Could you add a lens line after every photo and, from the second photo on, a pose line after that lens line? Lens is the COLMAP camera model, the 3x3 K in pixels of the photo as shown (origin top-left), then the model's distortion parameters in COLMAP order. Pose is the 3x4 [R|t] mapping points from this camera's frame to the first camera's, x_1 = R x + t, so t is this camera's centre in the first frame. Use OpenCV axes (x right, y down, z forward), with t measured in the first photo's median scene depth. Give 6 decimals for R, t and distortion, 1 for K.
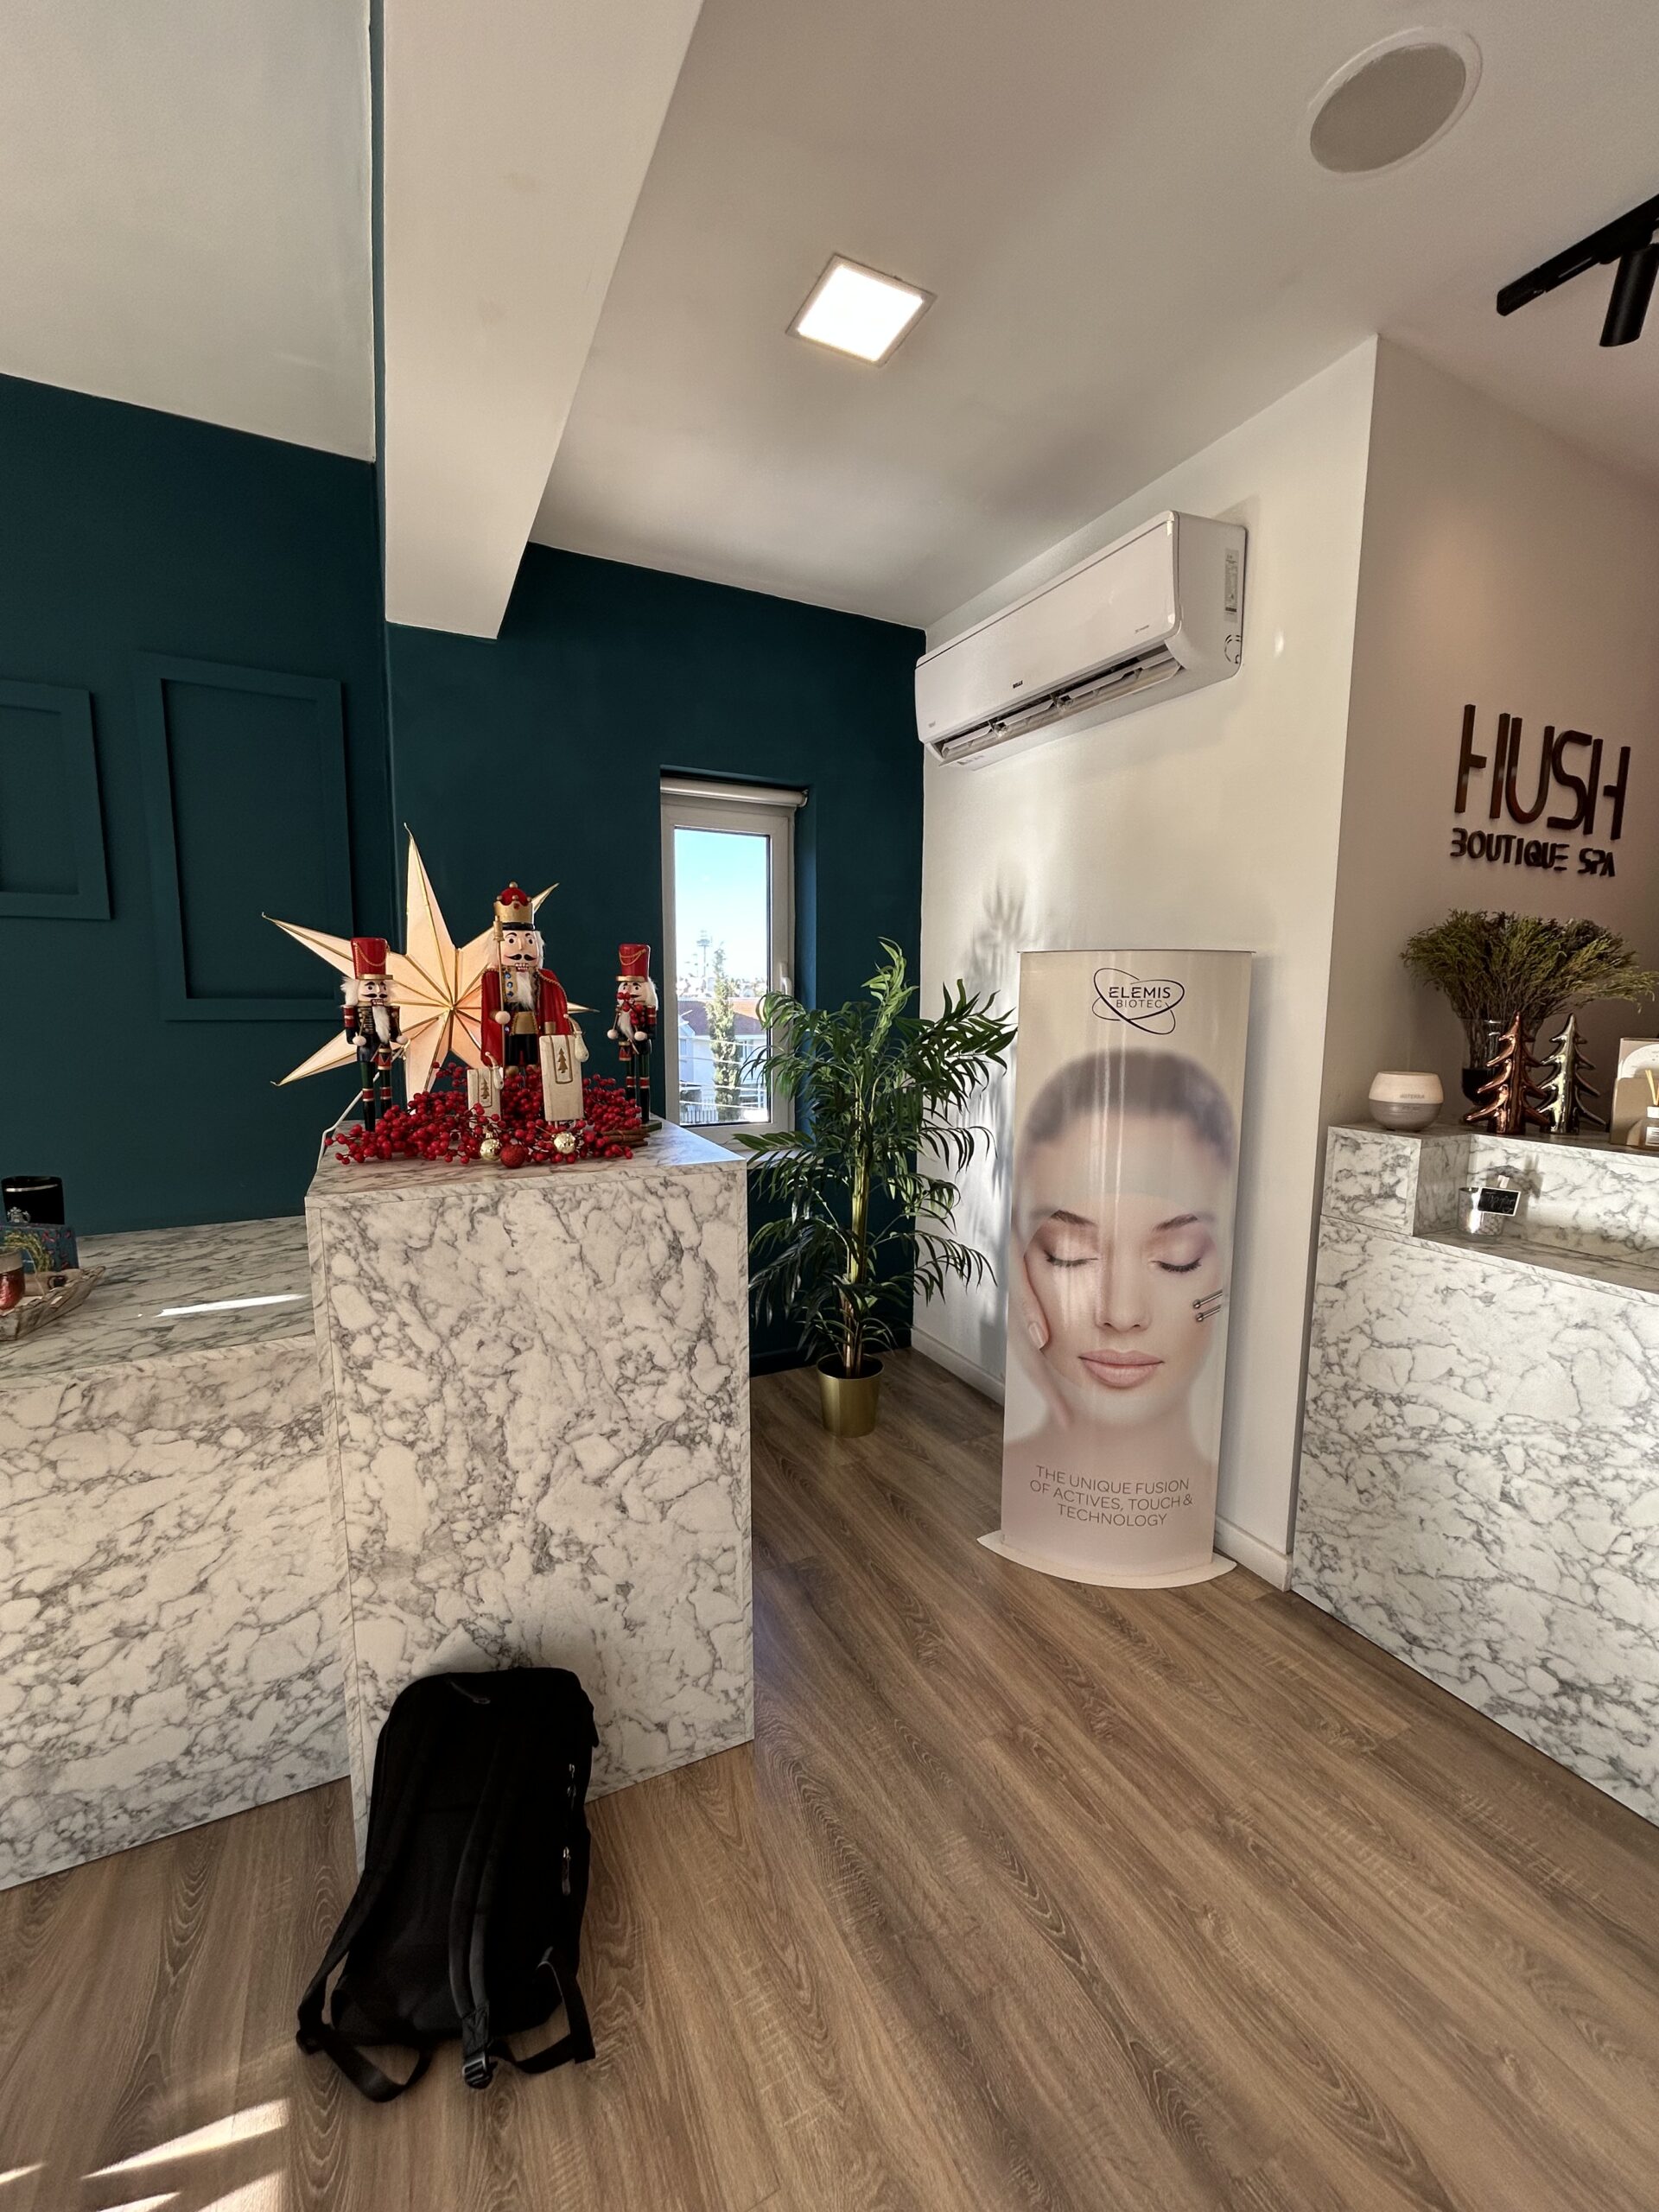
lens RADIAL K [[893.2, 0, 827.3], [0, 893.2, 1104.9], [0, 0, 1]] dist [0.001202, -0.000570]
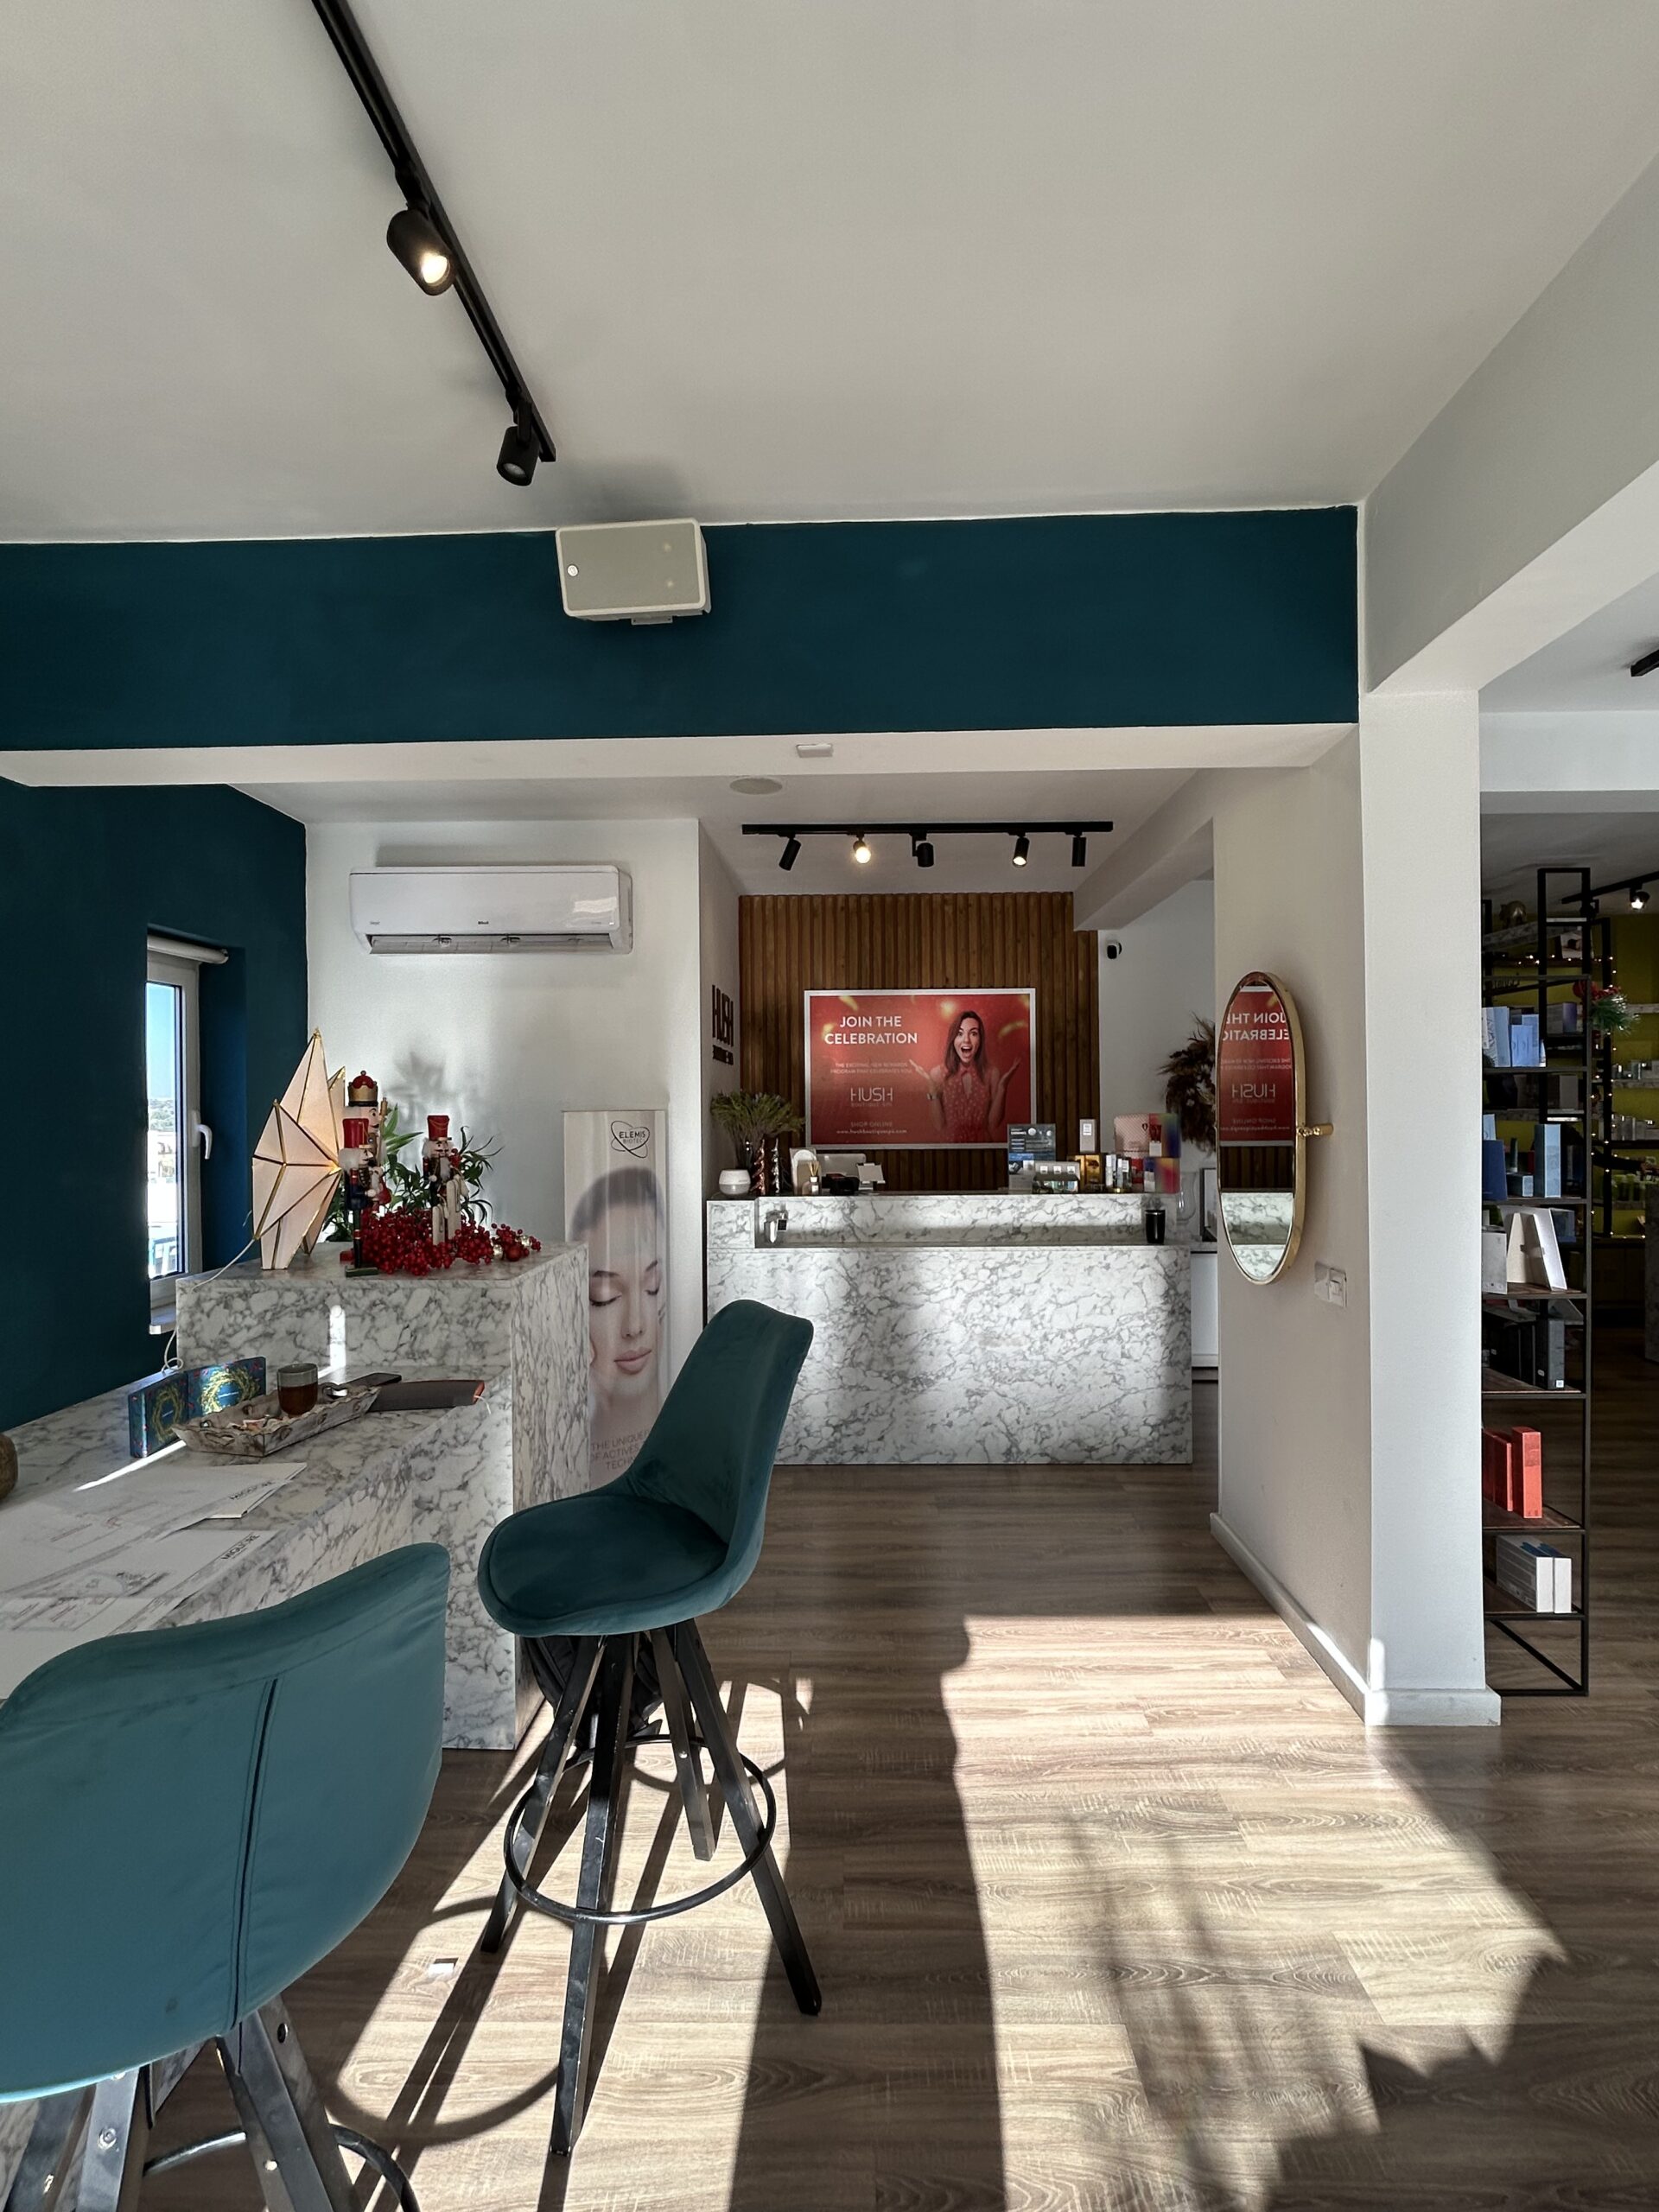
lens RADIAL K [[1051.2, 0, 835.1], [0, 1051.2, 1112.4], [0, 0, 1]] dist [-0.001782, 0.001997]
pose [[0.469835, -0.016332, 0.882603, -1.424028], [0.120882, 0.991600, -0.046000, -0.030199], [-0.874439, 0.128303, 0.467862, -0.341523]]
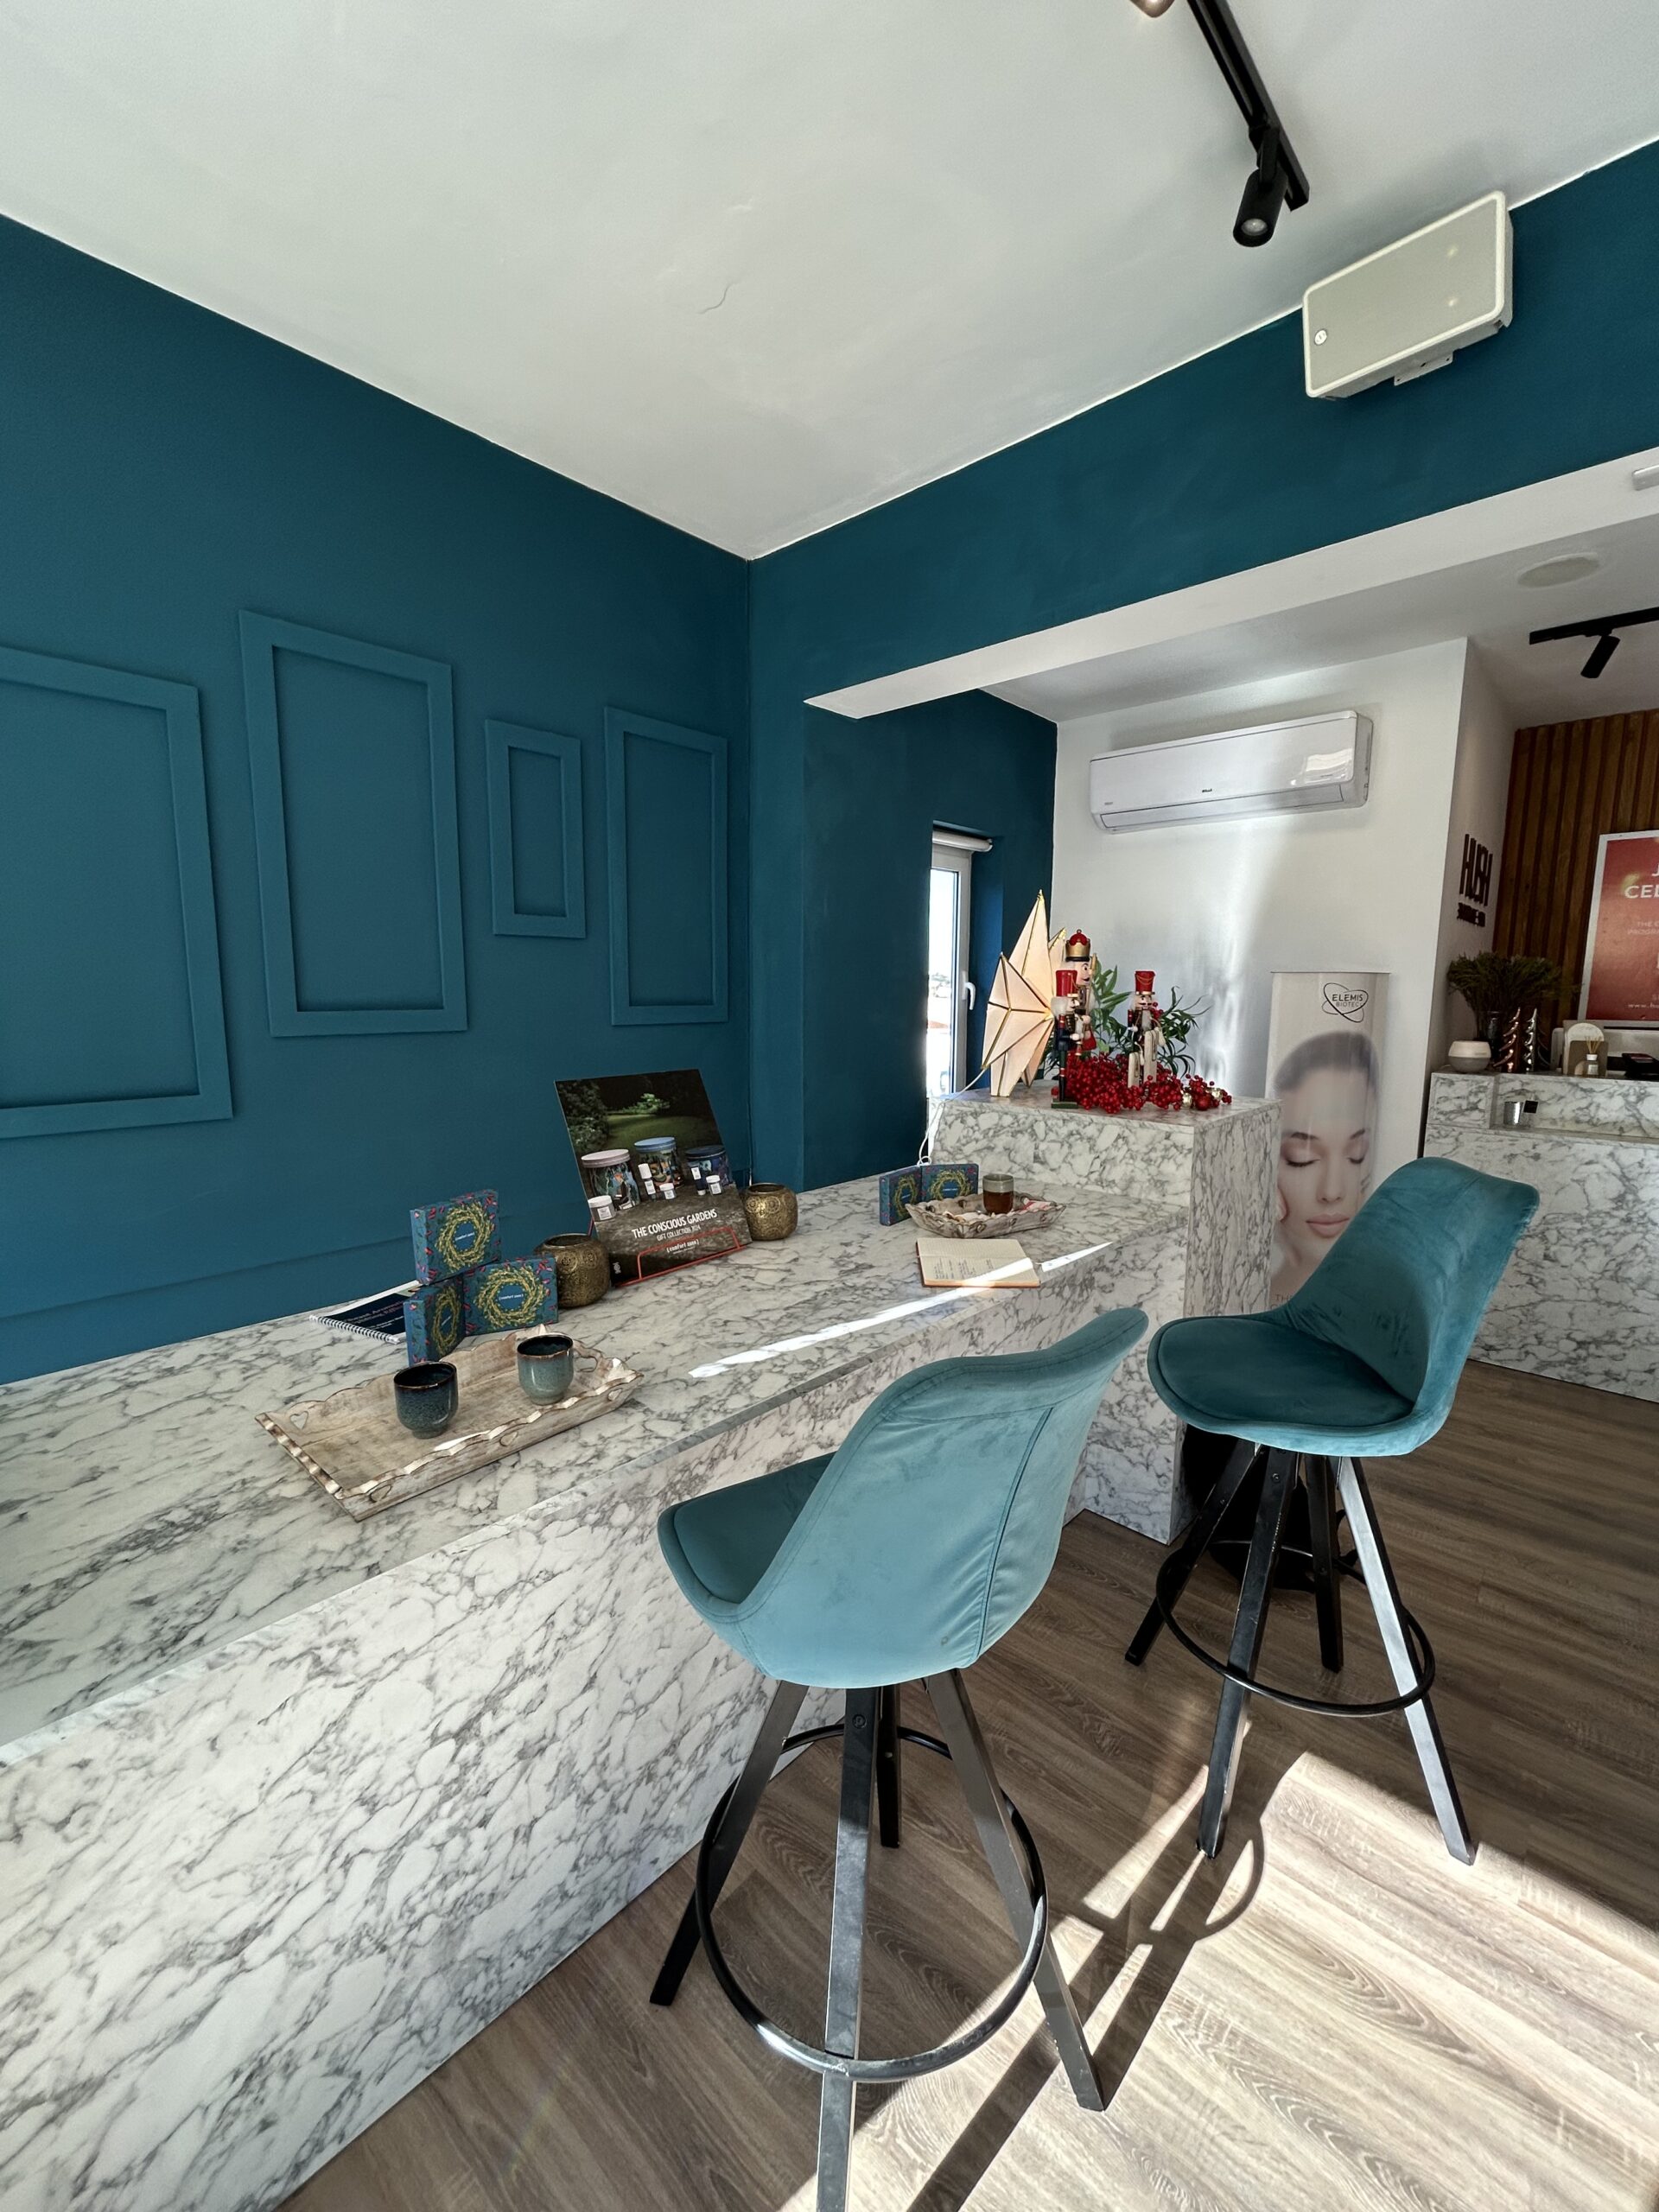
lens RADIAL K [[893.2, 0, 832.0], [0, 893.2, 1106.8], [0, 0, 1]] dist [0.001202, -0.000570]
pose [[0.936023, -0.051496, 0.348151, -1.297584], [0.046070, 0.998653, 0.023851, -0.006499], [-0.348911, -0.006285, 0.937135, -0.266642]]
